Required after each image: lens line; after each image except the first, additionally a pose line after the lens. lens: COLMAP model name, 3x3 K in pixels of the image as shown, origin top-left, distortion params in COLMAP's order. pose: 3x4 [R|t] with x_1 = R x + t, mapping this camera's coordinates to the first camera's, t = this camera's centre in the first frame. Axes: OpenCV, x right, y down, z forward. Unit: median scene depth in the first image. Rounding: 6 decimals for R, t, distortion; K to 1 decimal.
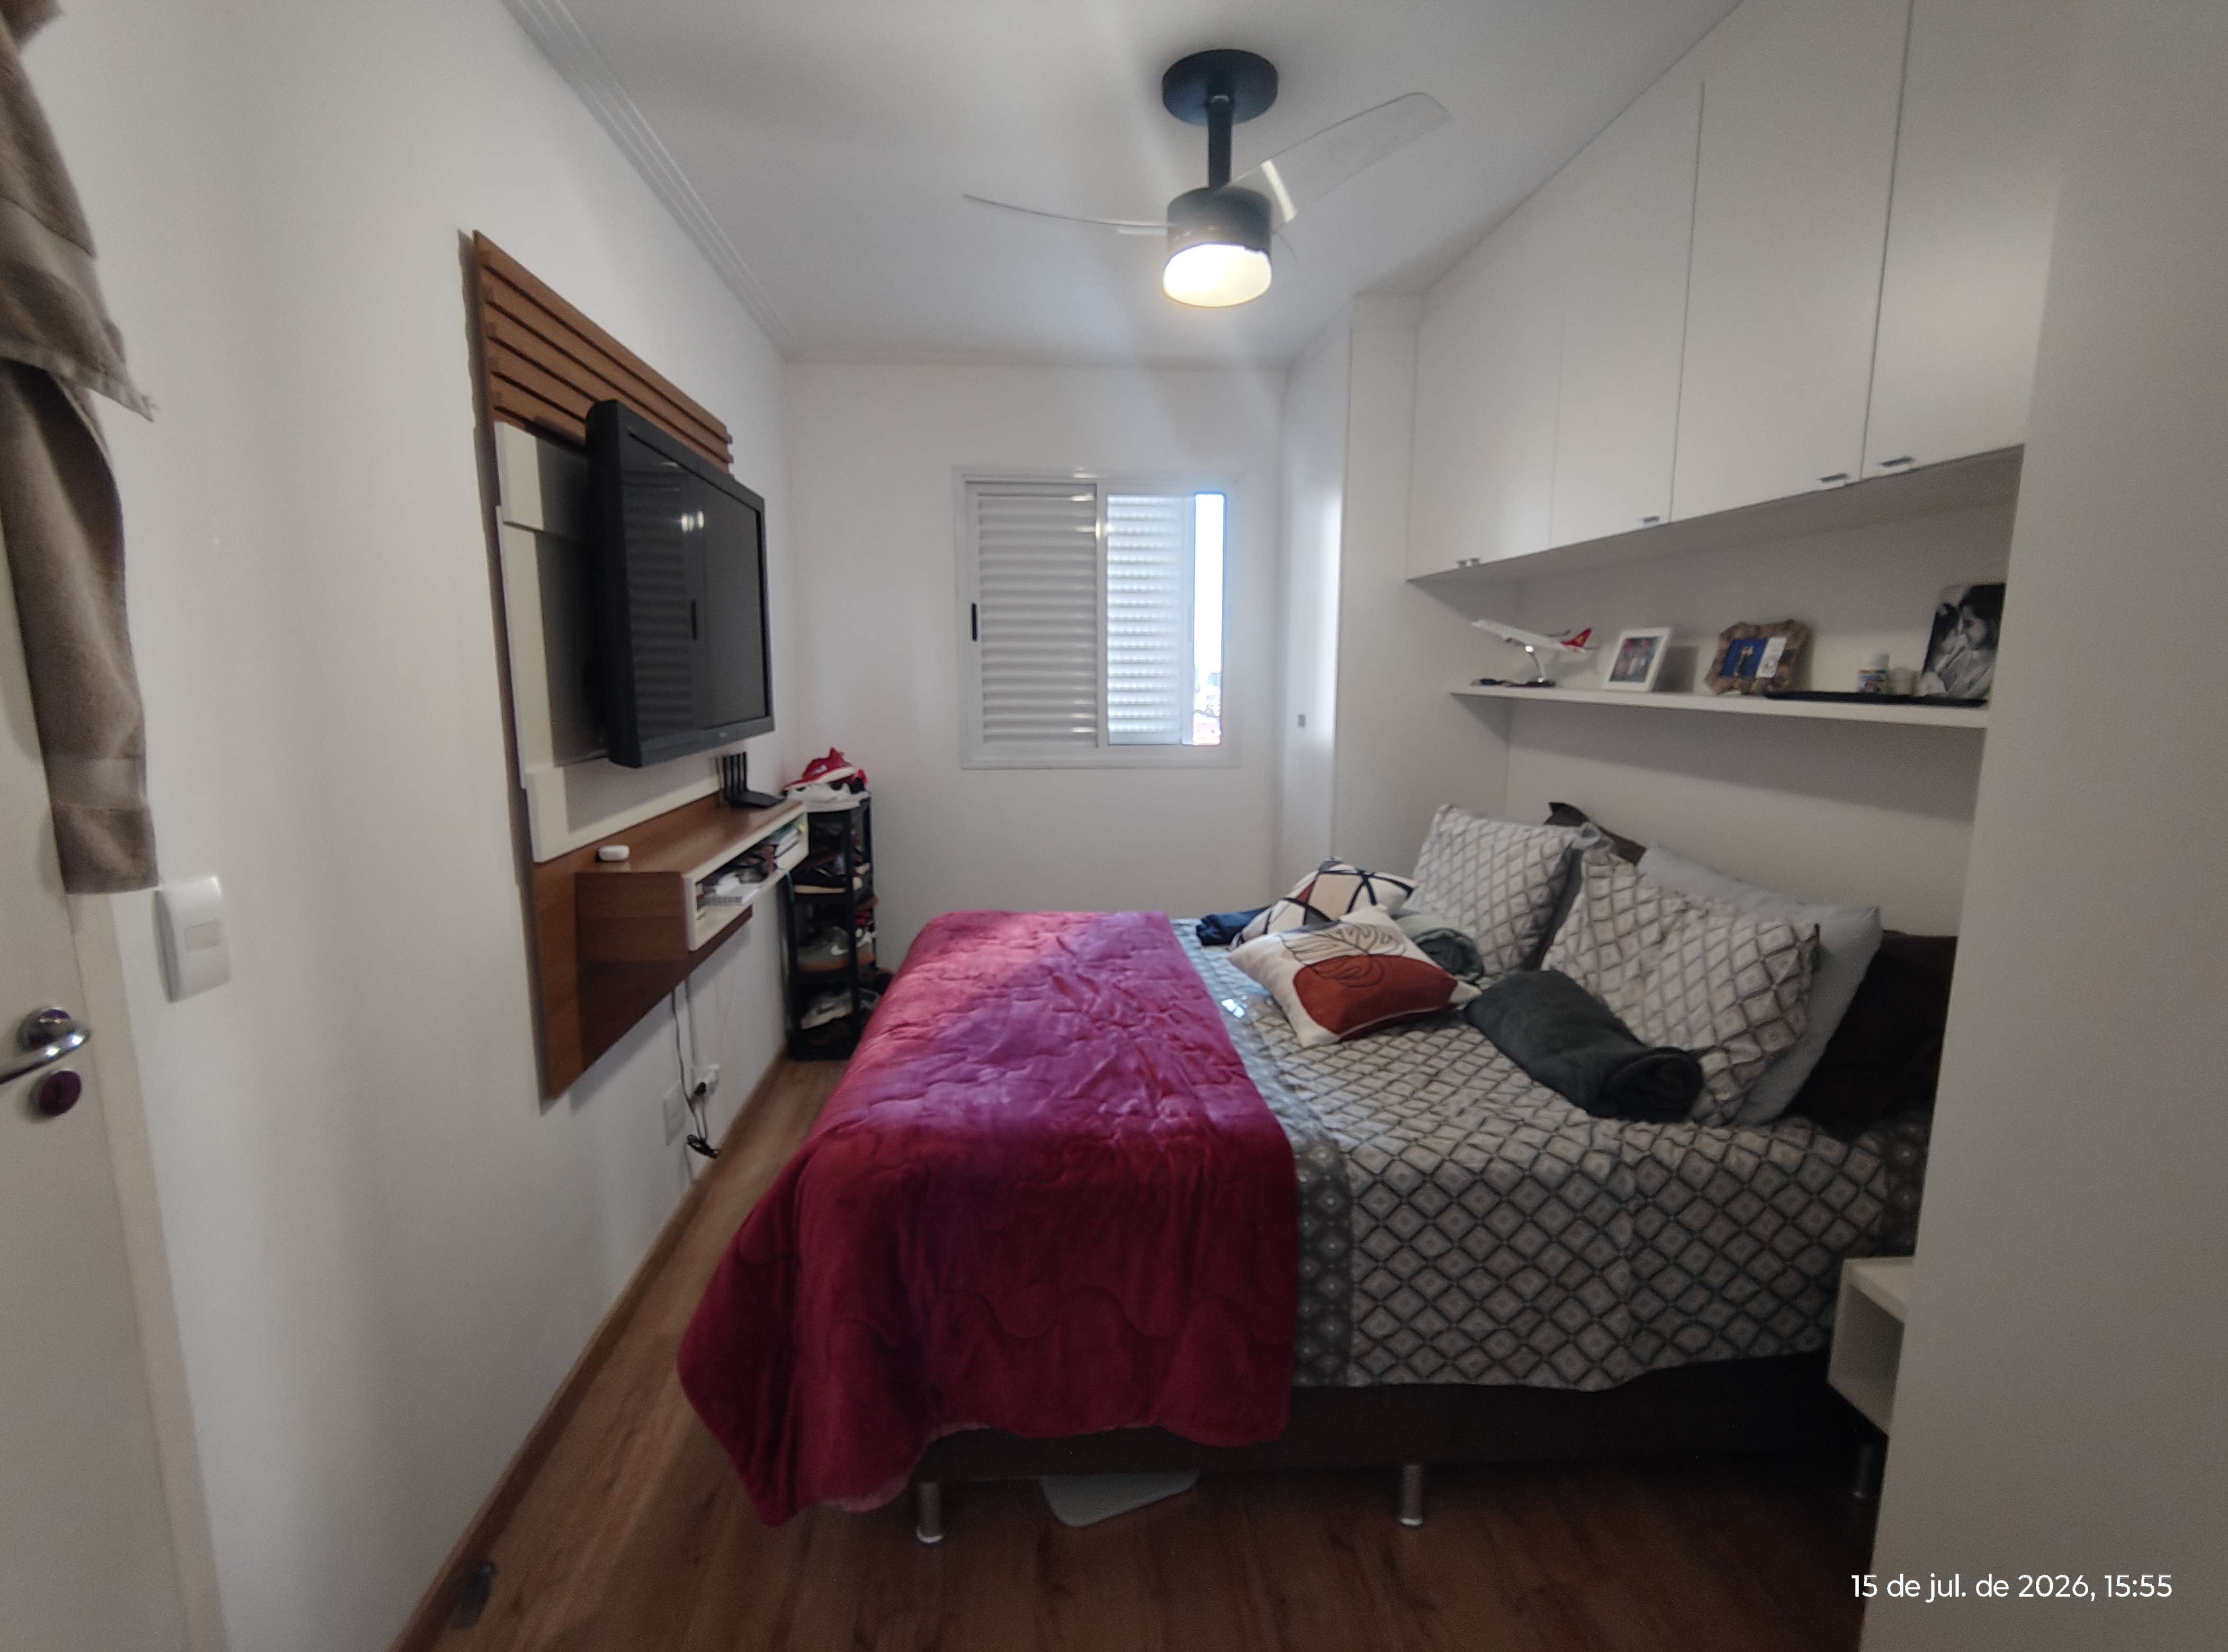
lens RADIAL K [[1032.8, 0, 1108.4], [0, 1032.8, 823.7], [0, 0, 1]] dist [-0.011237, 0.001138]
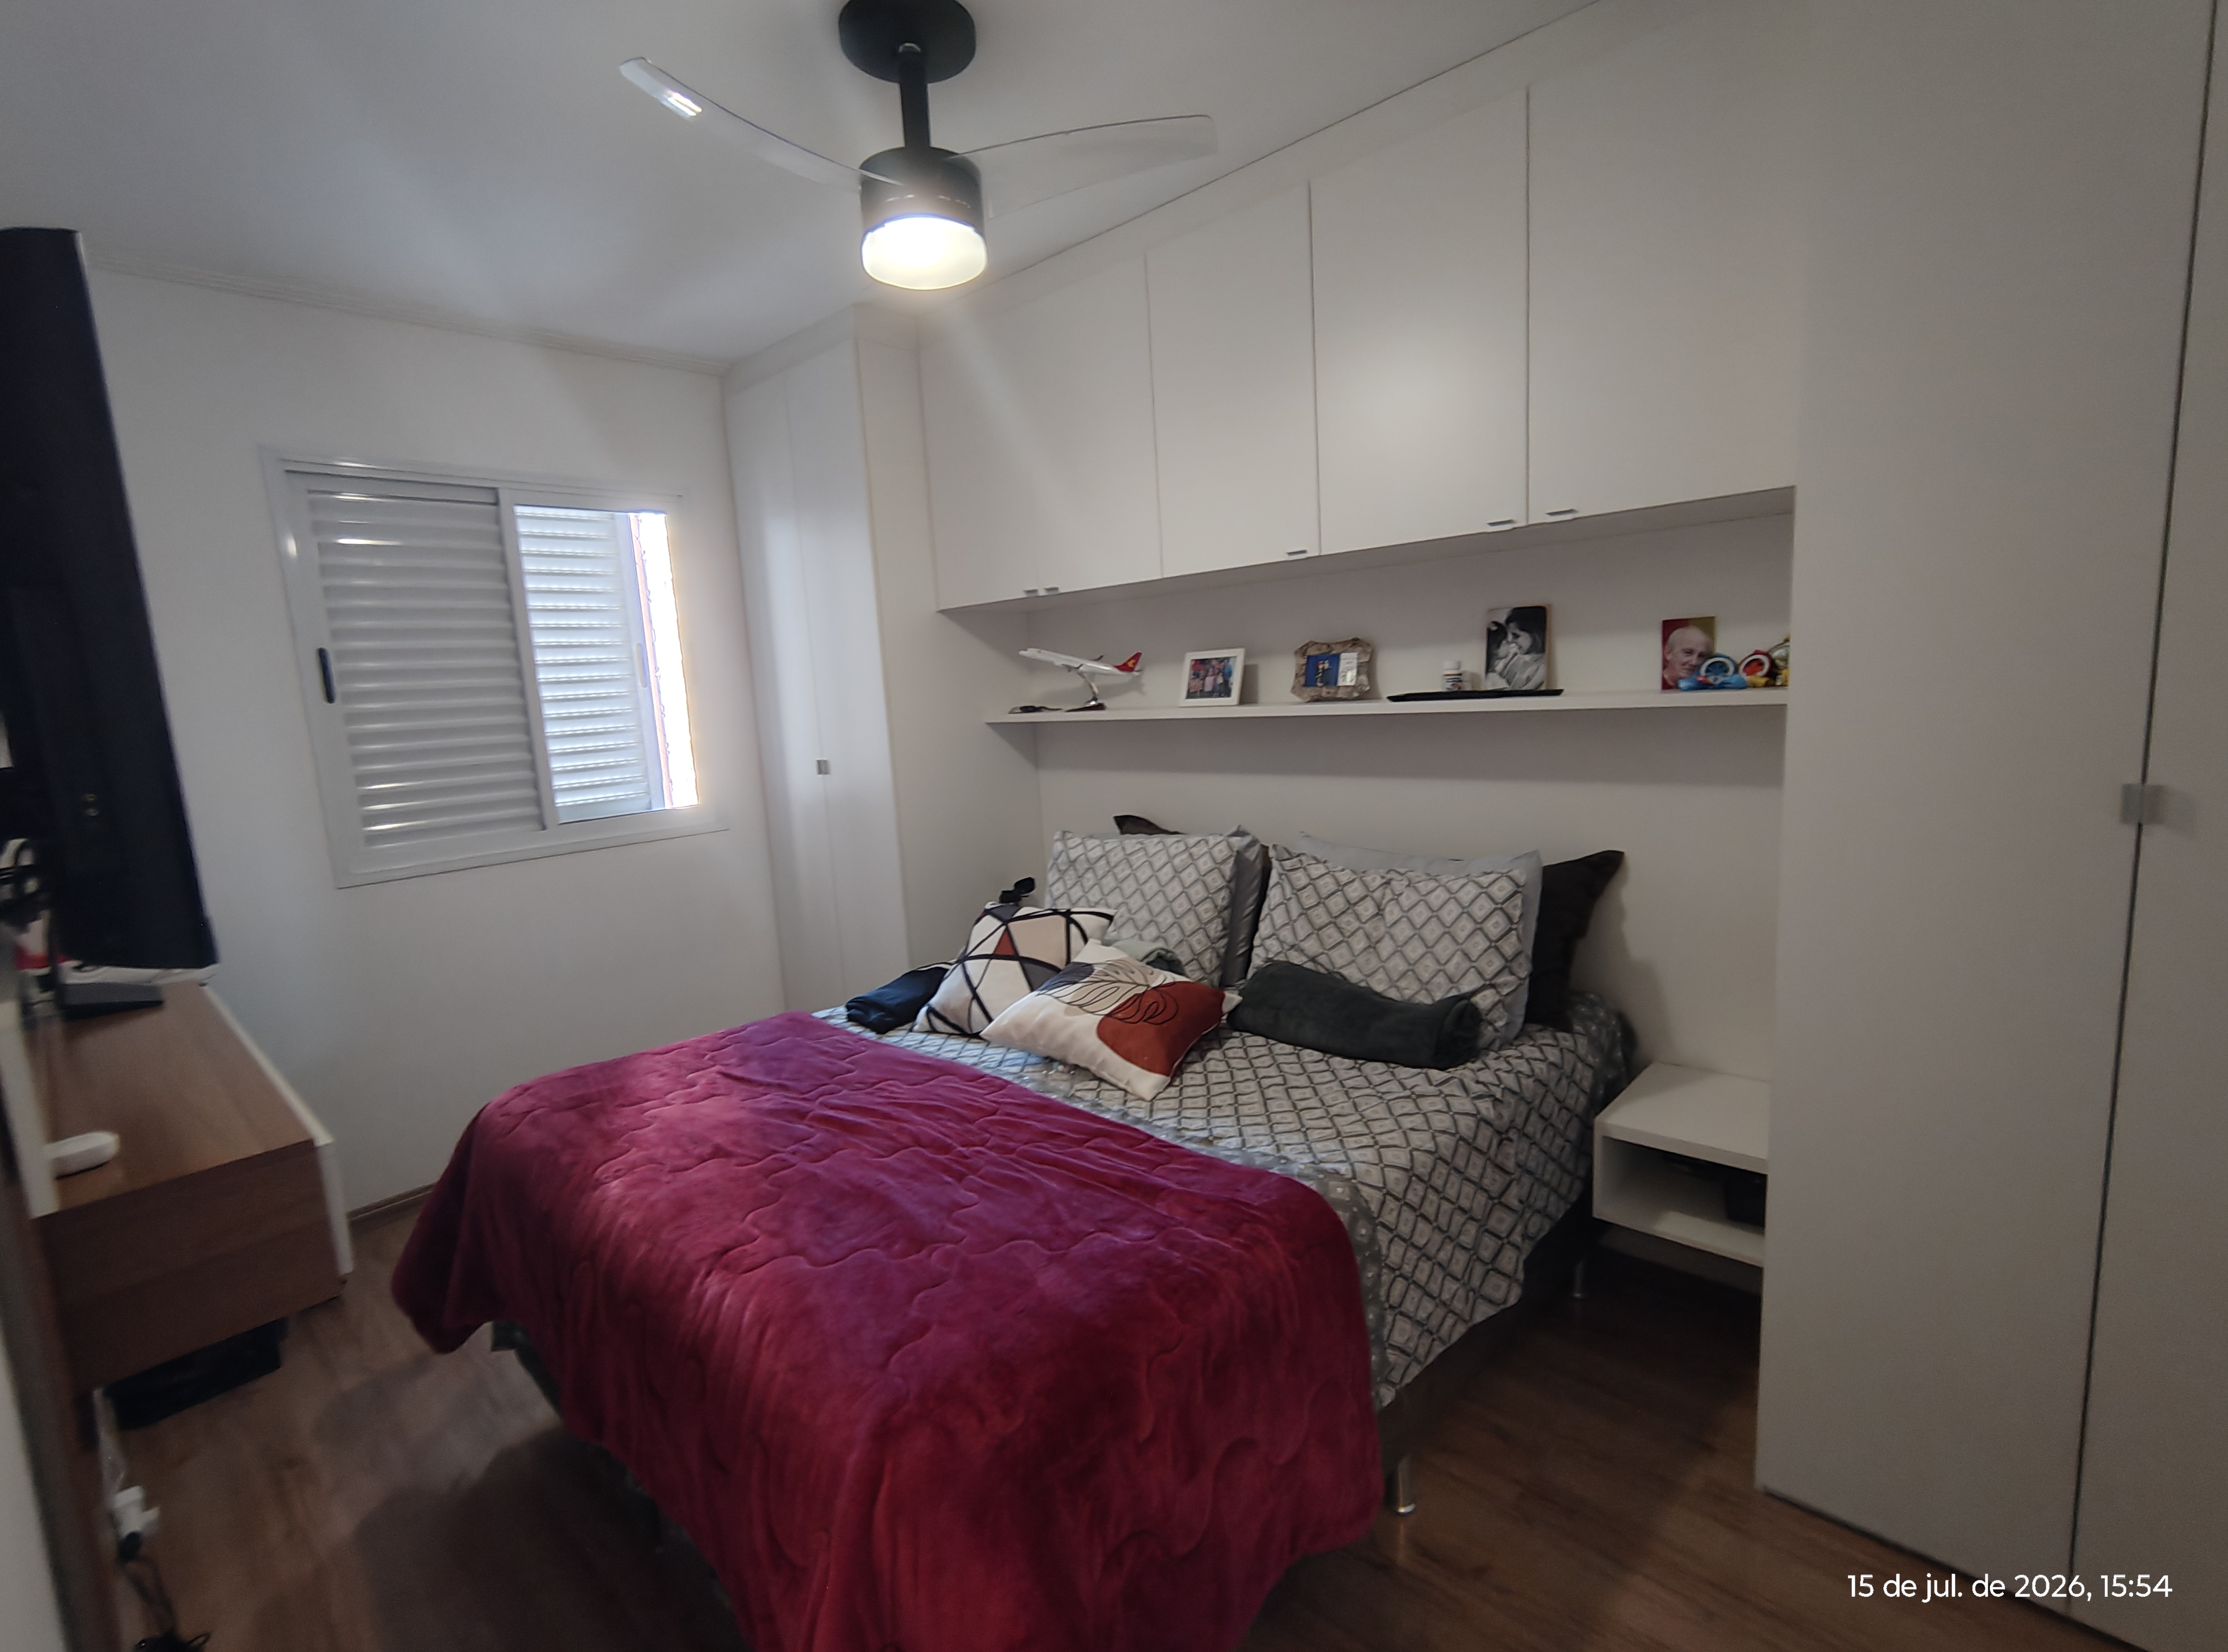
lens RADIAL K [[1035.1, 0, 1123.7], [0, 1035.1, 828.1], [0, 0, 1]] dist [-0.014805, 0.000830]
pose [[0.736030, -0.139154, 0.662492, -0.416798], [0.160863, 0.986565, 0.028505, -0.057395], [-0.657558, 0.085590, 0.748527, 0.293760]]
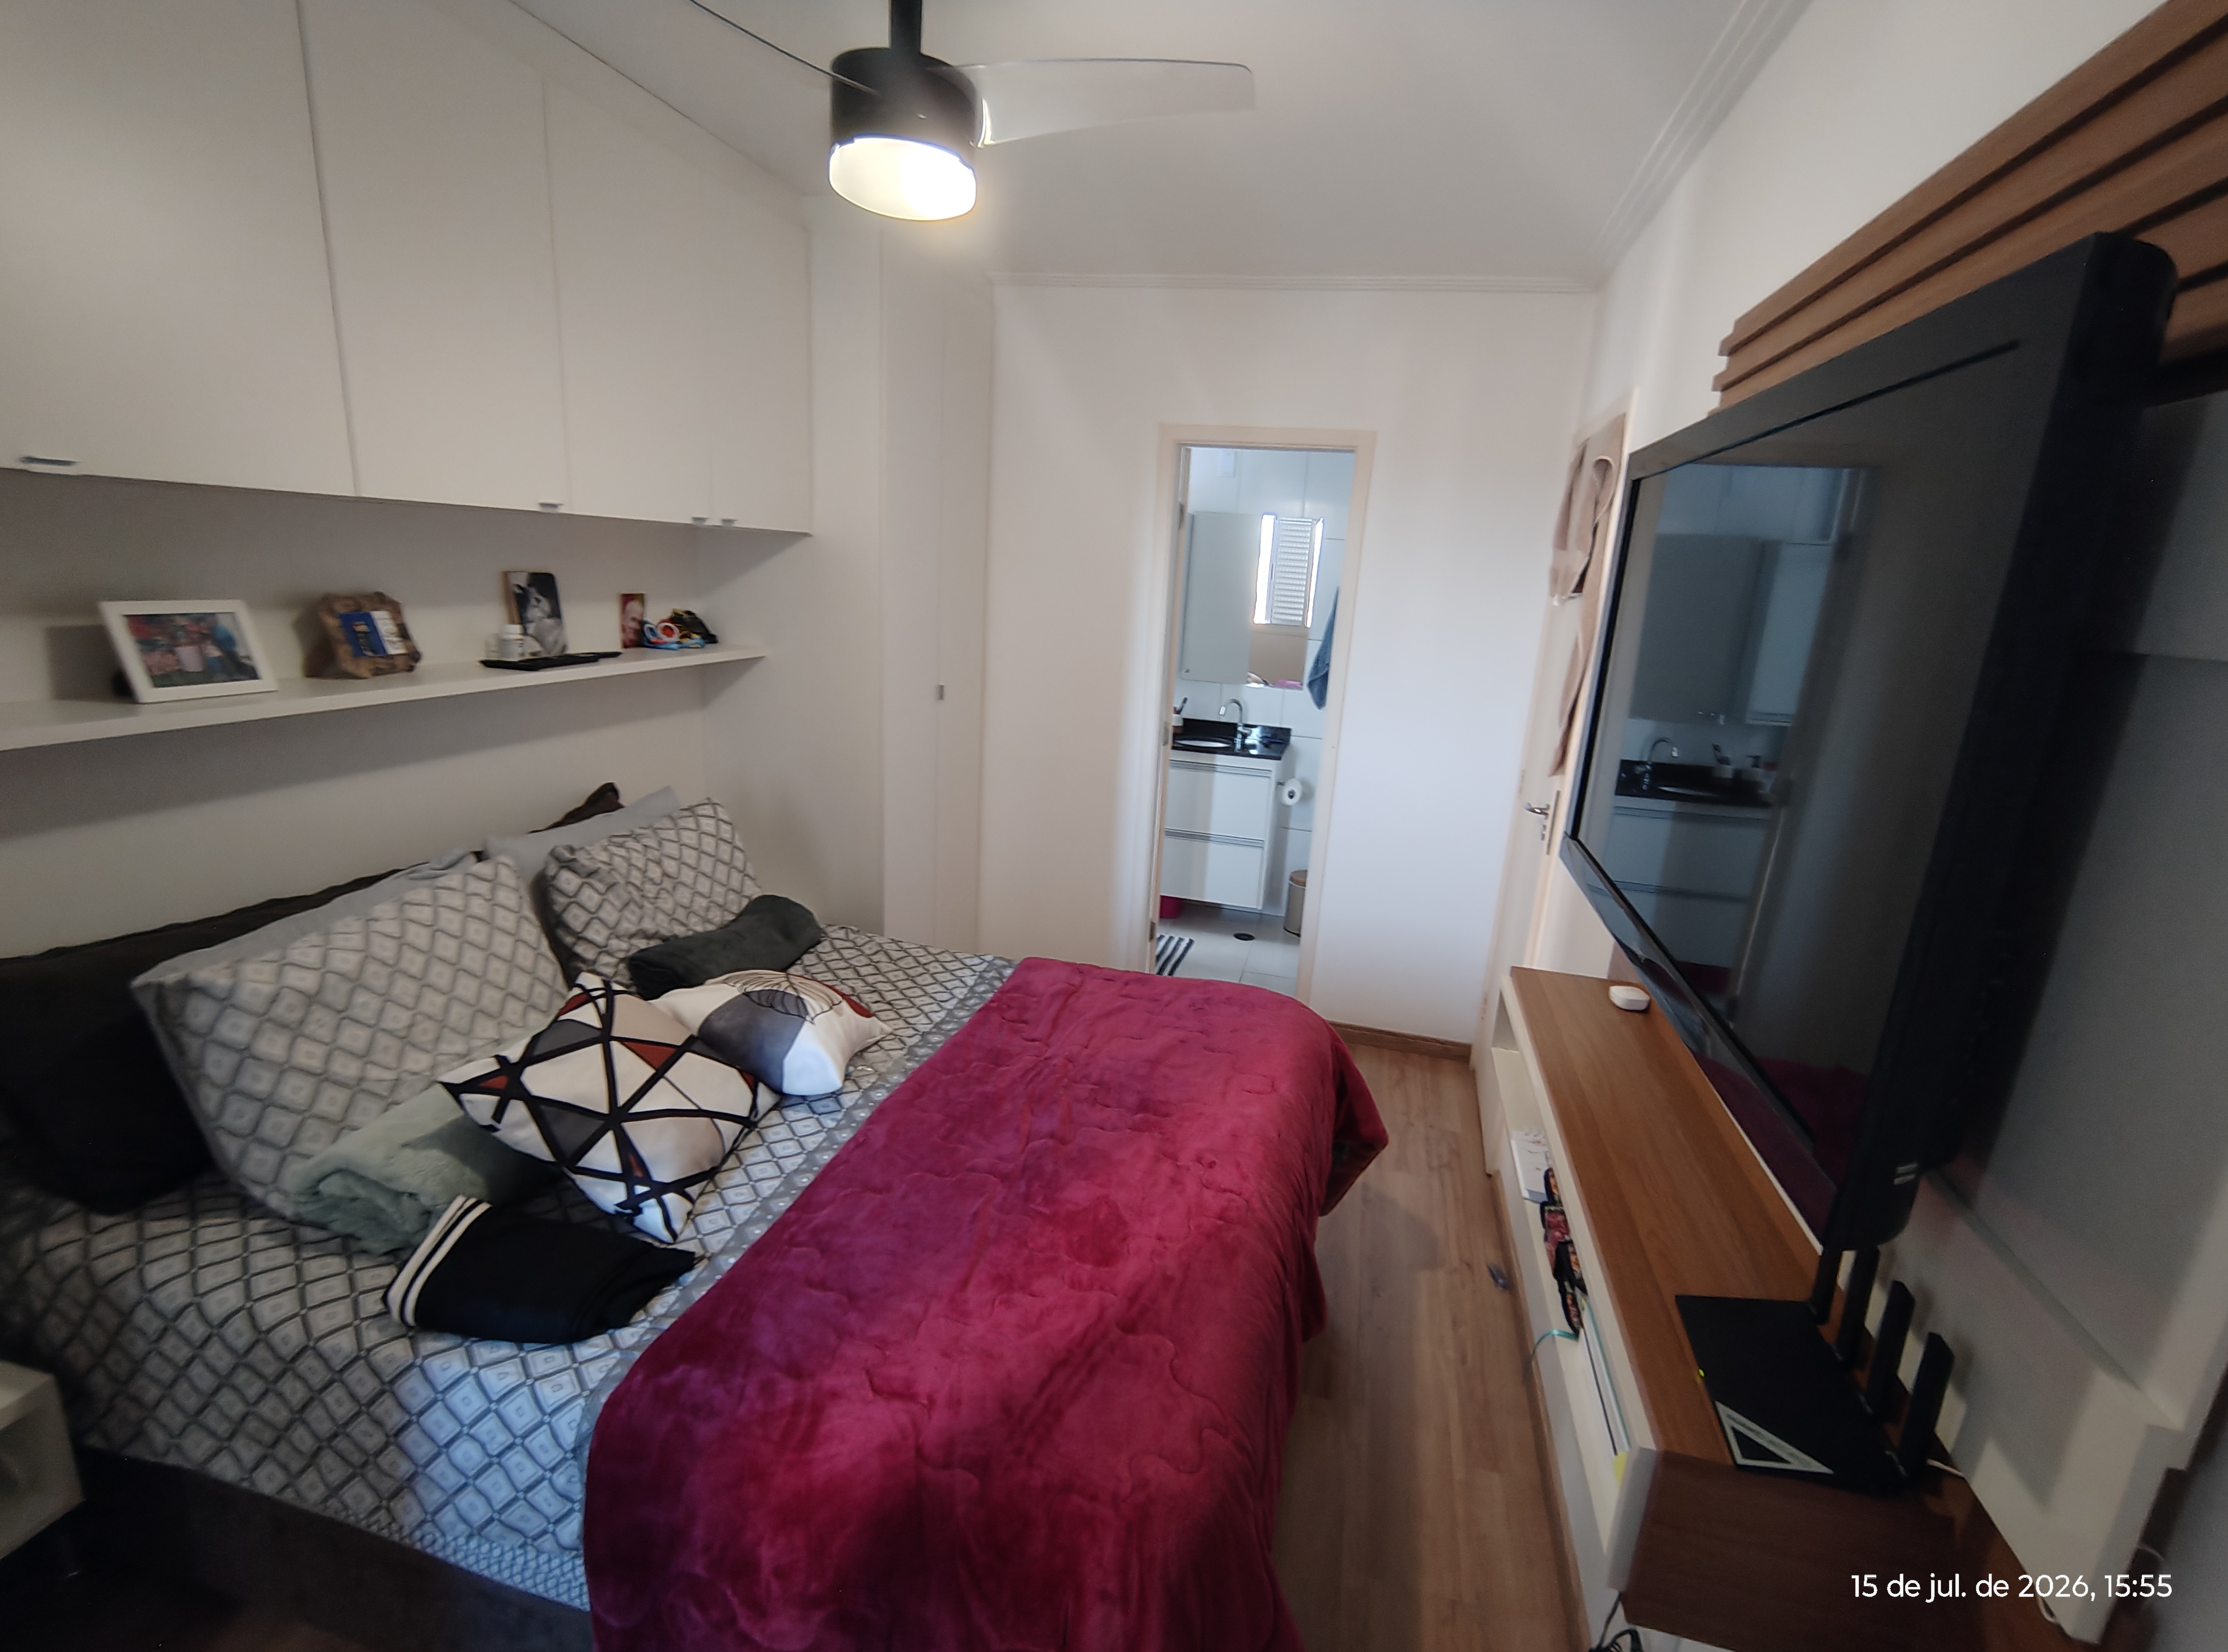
lens RADIAL K [[1023.3, 0, 1114.0], [0, 1023.3, 826.0], [0, 0, 1]] dist [0.011498, -0.017184]
pose [[-0.944773, -0.138174, 0.297174, -0.320708], [-0.014381, 0.923381, 0.383616, -0.397415], [-0.327411, 0.358156, -0.874372, 1.797550]]
